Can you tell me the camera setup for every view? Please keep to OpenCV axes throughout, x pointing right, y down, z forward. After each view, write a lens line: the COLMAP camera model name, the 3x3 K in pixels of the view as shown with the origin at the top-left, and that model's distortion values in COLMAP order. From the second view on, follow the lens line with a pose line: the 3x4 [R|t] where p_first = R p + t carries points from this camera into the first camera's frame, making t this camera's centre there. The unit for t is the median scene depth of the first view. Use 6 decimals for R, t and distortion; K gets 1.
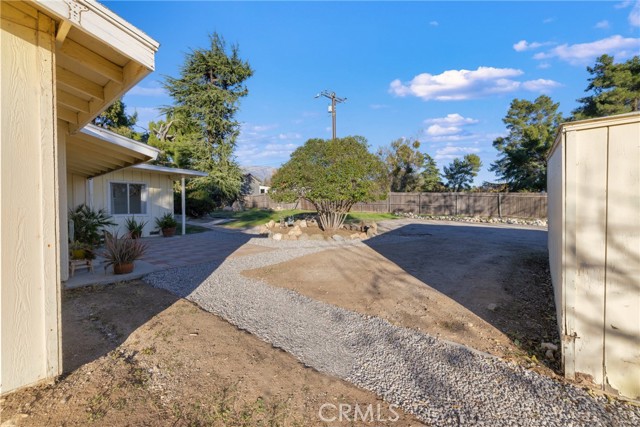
lens RADIAL K [[267.7, 0, 317.8], [0, 267.7, 211.9], [0, 0, 1]] dist [-0.000512, -0.000070]
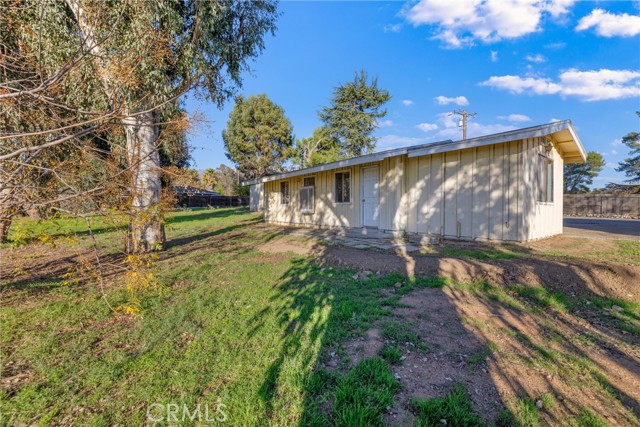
lens RADIAL K [[270.0, 0, 318.1], [0, 270.0, 211.2], [0, 0, 1]] dist [-0.000267, 0.000092]
pose [[0.968847, 0.016657, -0.247101, -0.106386], [-0.019671, 0.999759, -0.009734, 0.009855], [0.246879, 0.014292, 0.968941, -0.120994]]
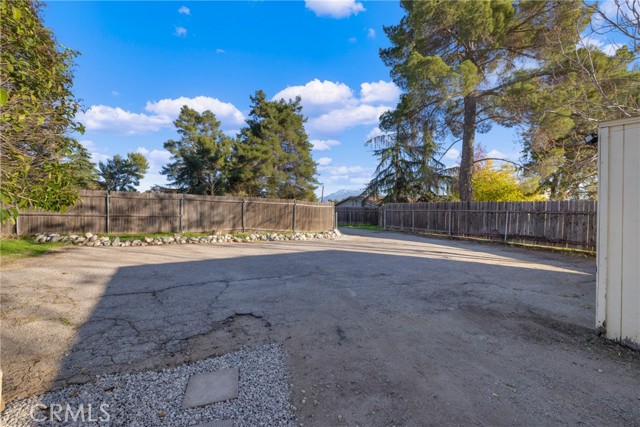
lens RADIAL K [[268.7, 0, 321.0], [0, 268.7, 210.7], [0, 0, 1]] dist [0.000937, 0.000330]
pose [[0.411396, -0.000399, 0.911457, 0.029004], [0.022897, 0.999689, -0.009898, -0.005725], [-0.911169, 0.024942, 0.411277, 0.135826]]
